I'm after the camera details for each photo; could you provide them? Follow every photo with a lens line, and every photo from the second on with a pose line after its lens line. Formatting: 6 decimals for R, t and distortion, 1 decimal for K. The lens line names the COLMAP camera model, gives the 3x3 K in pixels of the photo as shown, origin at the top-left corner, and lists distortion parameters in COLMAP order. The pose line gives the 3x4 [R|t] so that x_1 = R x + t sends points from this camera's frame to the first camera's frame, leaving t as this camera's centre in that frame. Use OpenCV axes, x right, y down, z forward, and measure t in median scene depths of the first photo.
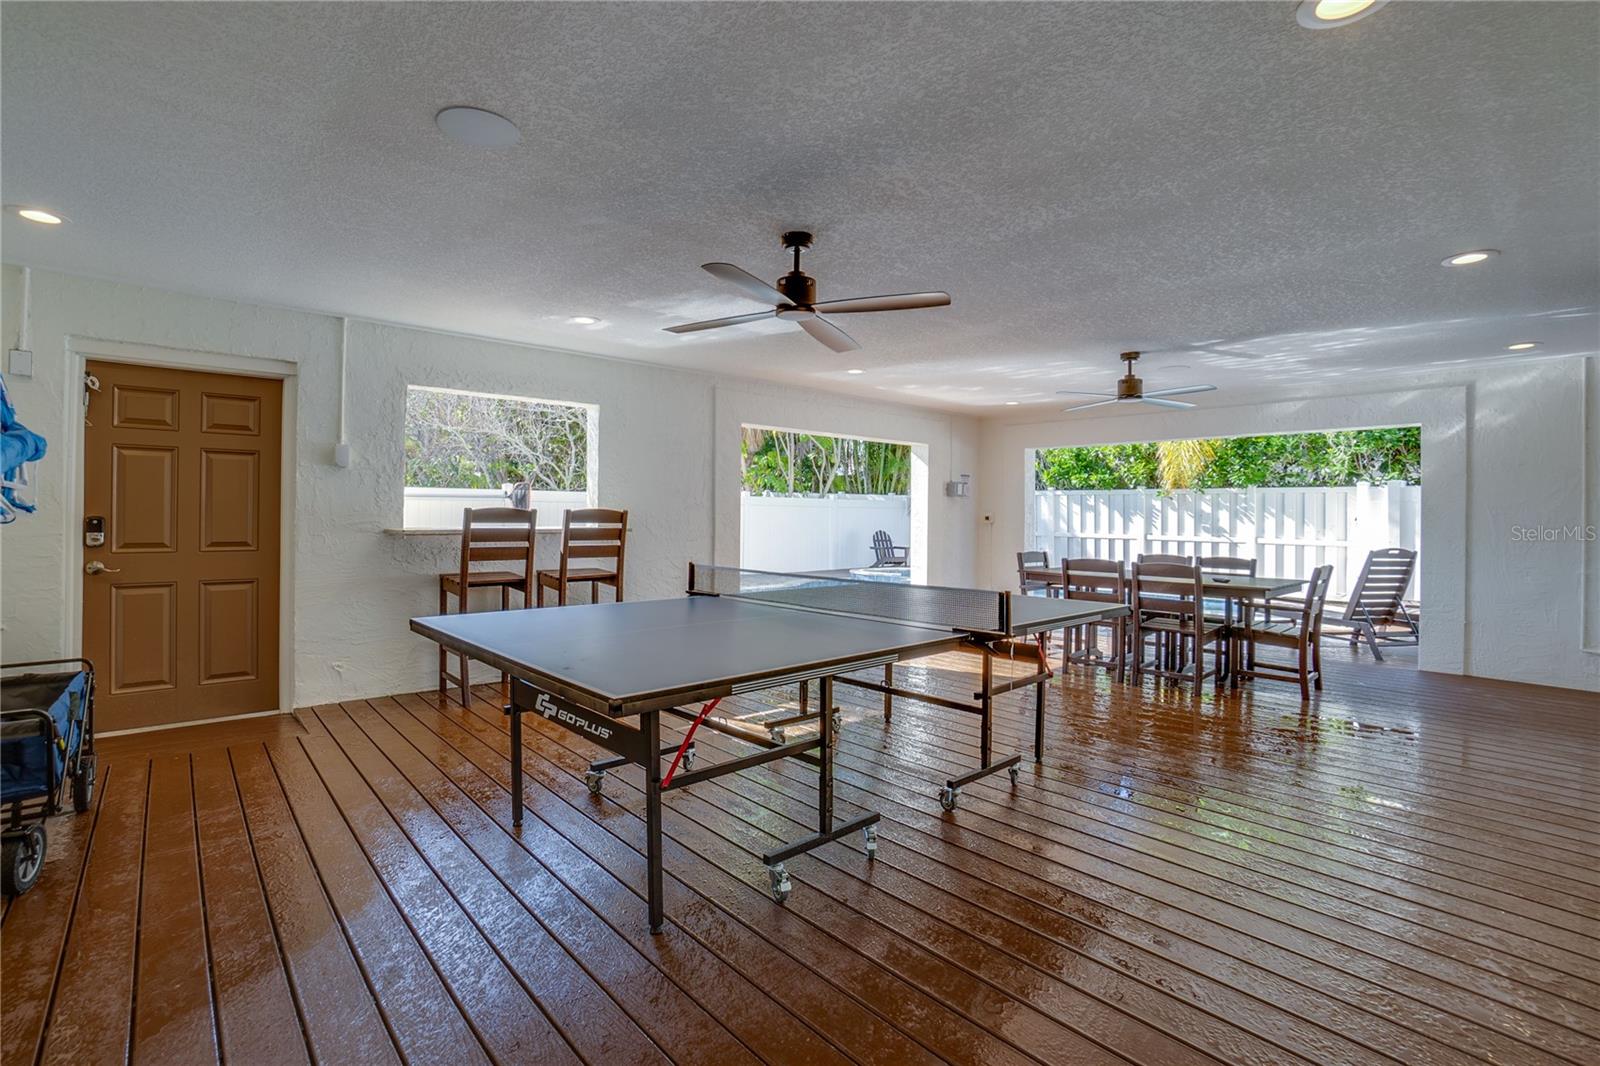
lens RADIAL K [[714.6, 0, 793.6], [0, 714.6, 515.7], [0, 0, 1]] dist [-0.051178, 0.000928]
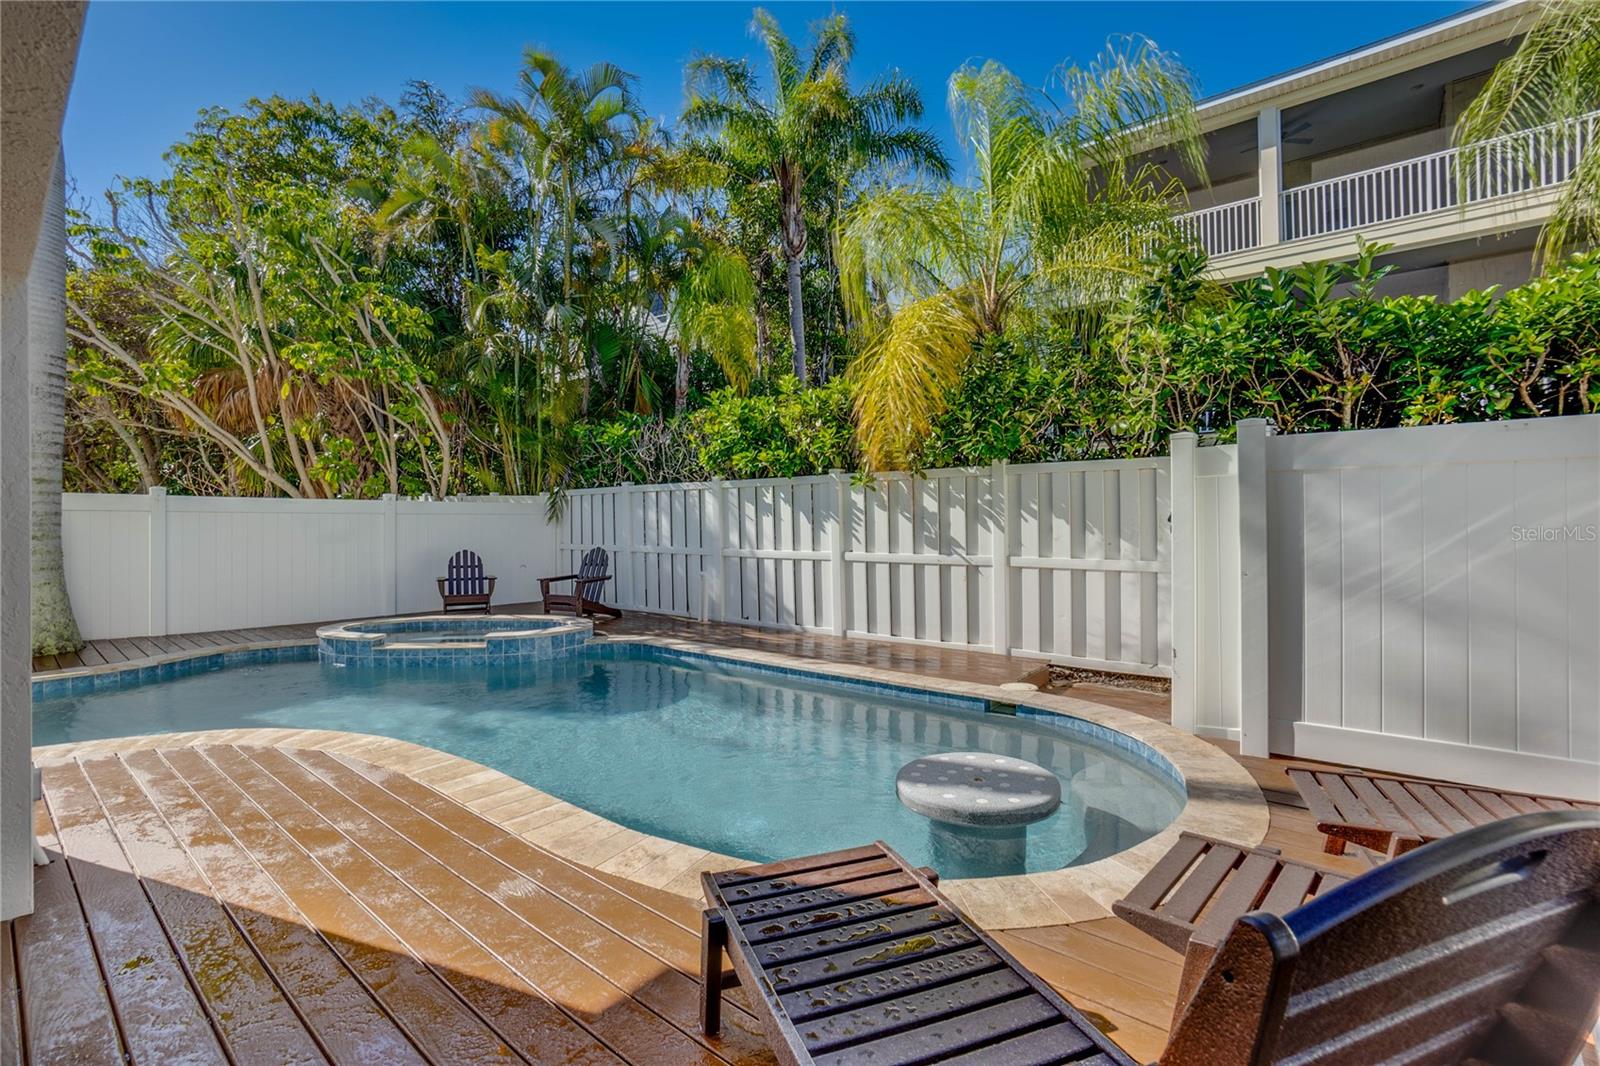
lens RADIAL K [[714.6, 0, 793.6], [0, 714.6, 515.7], [0, 0, 1]] dist [-0.051178, 0.000928]
pose [[0.986642, -0.014631, 0.162242, 0.370994], [0.017100, 0.999758, -0.013835, 0.004273], [-0.162001, 0.016424, 0.986654, 0.434645]]
